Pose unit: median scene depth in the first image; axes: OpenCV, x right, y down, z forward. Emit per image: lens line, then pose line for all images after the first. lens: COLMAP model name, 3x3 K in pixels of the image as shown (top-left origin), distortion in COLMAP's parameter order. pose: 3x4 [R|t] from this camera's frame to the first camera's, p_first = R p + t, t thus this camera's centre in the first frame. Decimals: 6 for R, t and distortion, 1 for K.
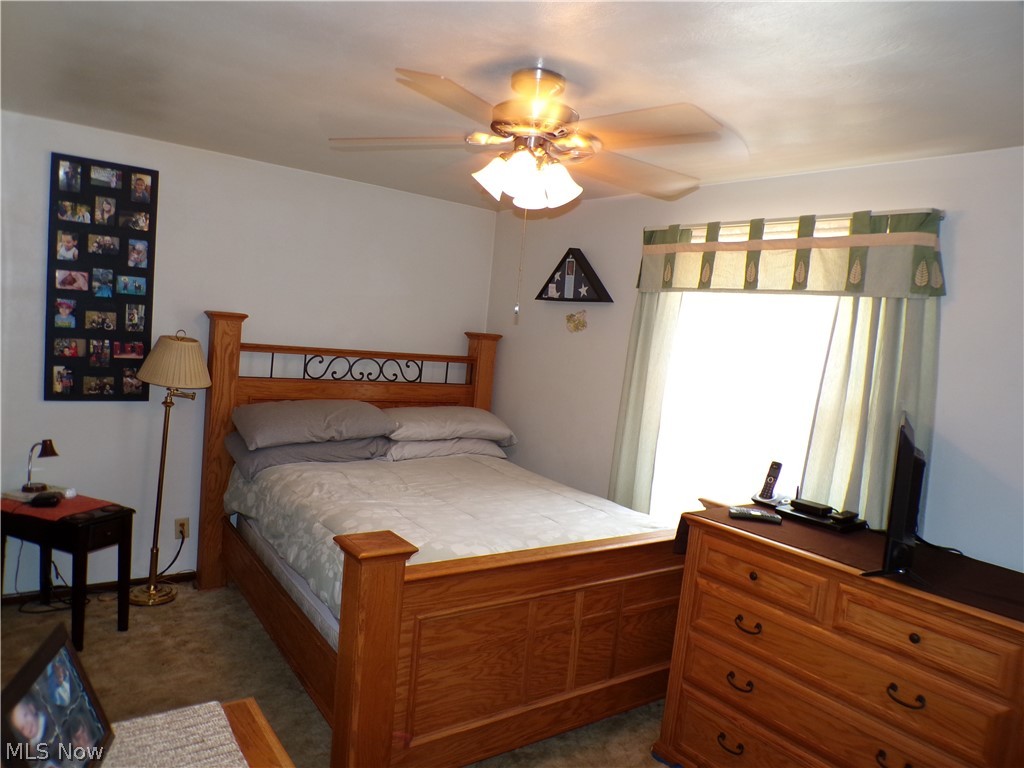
lens RADIAL K [[693.0, 0, 505.5], [0, 693.0, 381.4], [0, 0, 1]] dist [-0.052330, 0.030719]
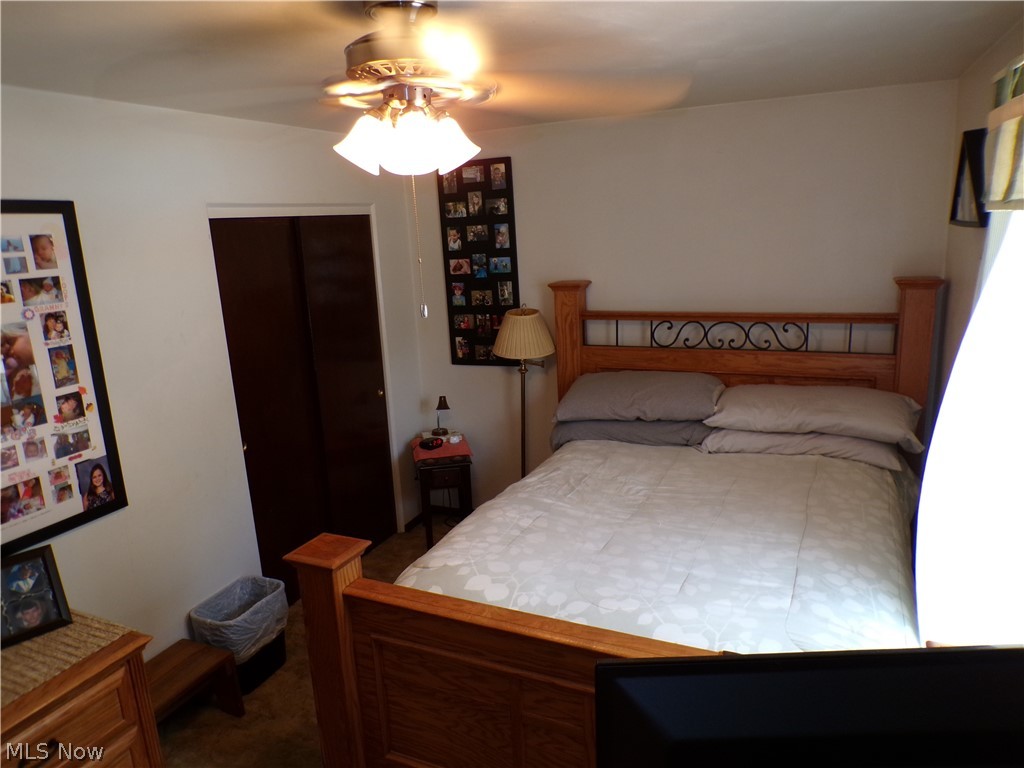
lens RADIAL K [[693.0, 0, 509.1], [0, 693.0, 387.1], [0, 0, 1]] dist [-0.052330, 0.030719]
pose [[0.484238, 0.082617, -0.871027, 0.477737], [0.029254, 0.993446, 0.110492, -0.065868], [0.874447, -0.078986, 0.478648, 0.448459]]
